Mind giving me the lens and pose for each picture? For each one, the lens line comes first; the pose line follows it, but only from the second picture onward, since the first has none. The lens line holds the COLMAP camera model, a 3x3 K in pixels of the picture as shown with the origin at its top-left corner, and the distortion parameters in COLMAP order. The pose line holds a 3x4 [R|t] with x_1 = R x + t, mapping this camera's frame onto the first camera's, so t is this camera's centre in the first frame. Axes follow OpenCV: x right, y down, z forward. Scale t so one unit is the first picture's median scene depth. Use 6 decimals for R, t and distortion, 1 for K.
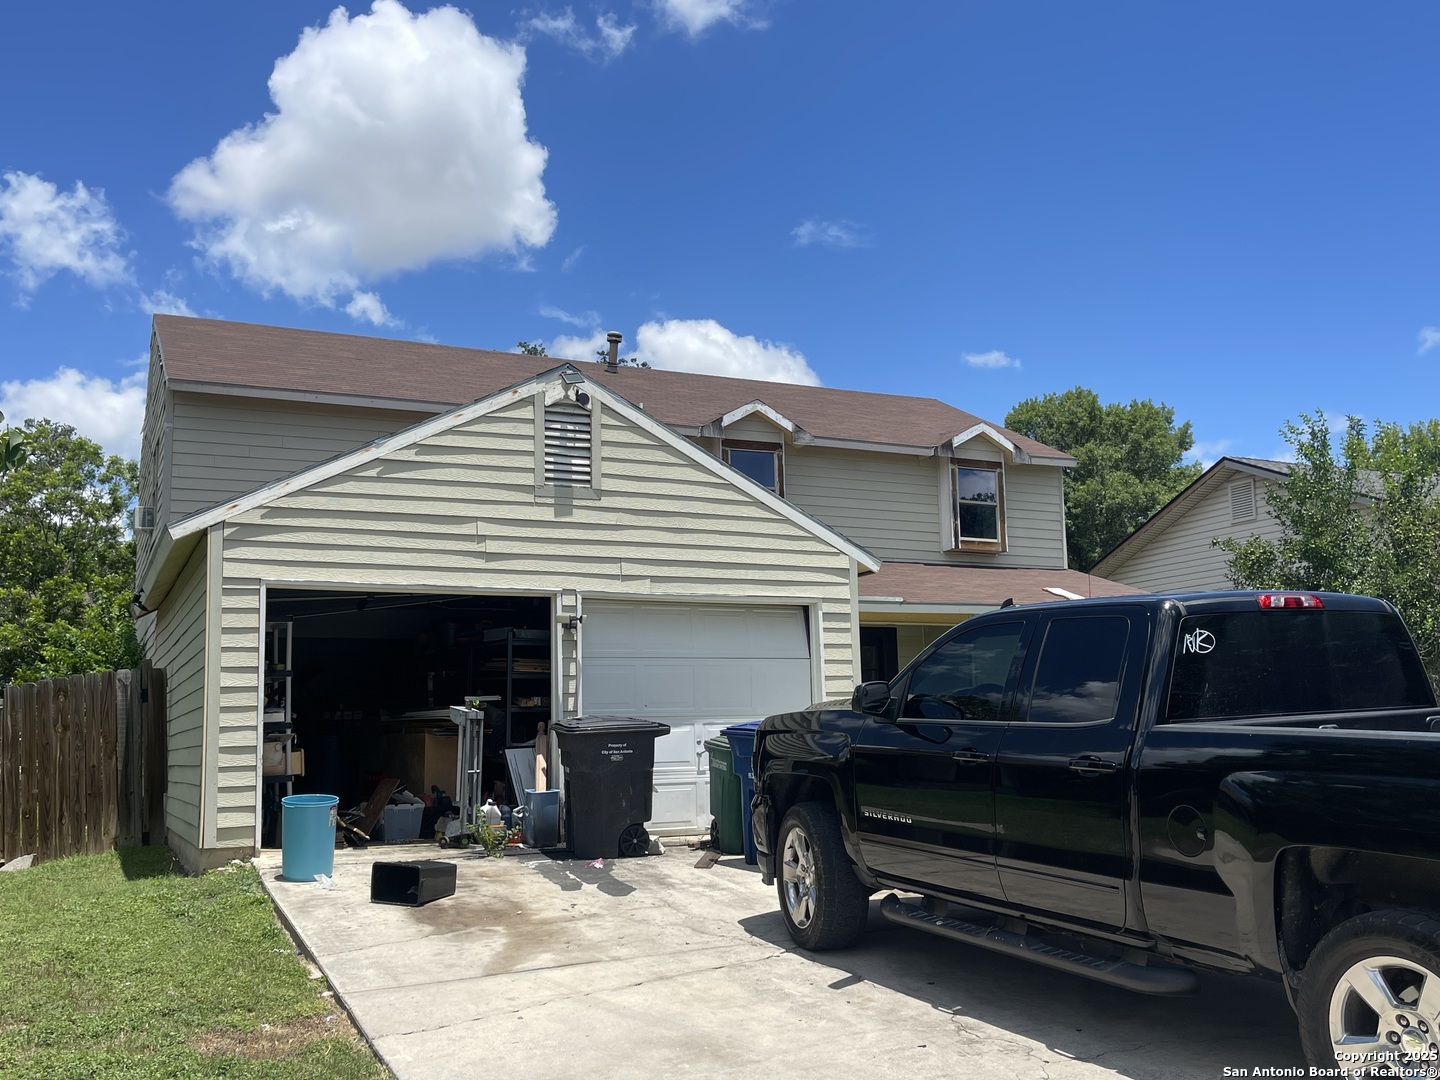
lens RADIAL K [[1285.6, 0, 720.0], [0, 1285.6, 540.0], [0, 0, 1]] dist [0.058544, -0.001827]
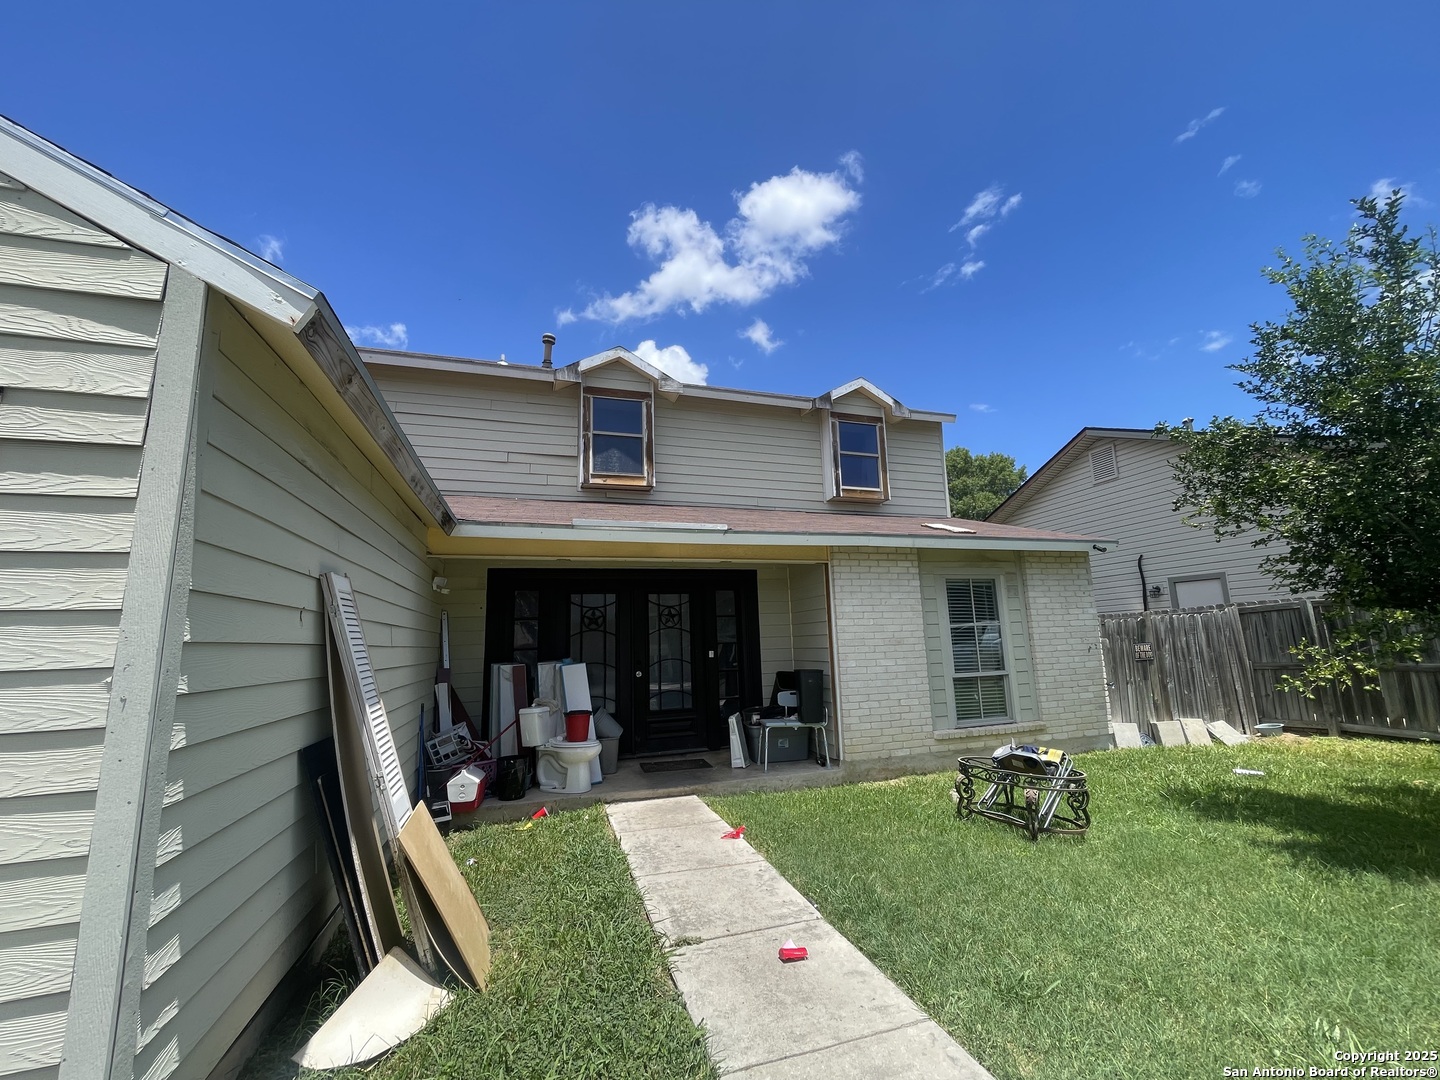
lens RADIAL K [[579.9, 0, 720.0], [0, 579.9, 540.0], [0, 0, 1]] dist [0.000706, 0.000023]
pose [[0.991919, -0.031756, -0.122833, 0.144229], [0.028793, 0.999252, -0.025827, 0.050139], [0.123561, 0.022082, 0.992091, 0.522370]]
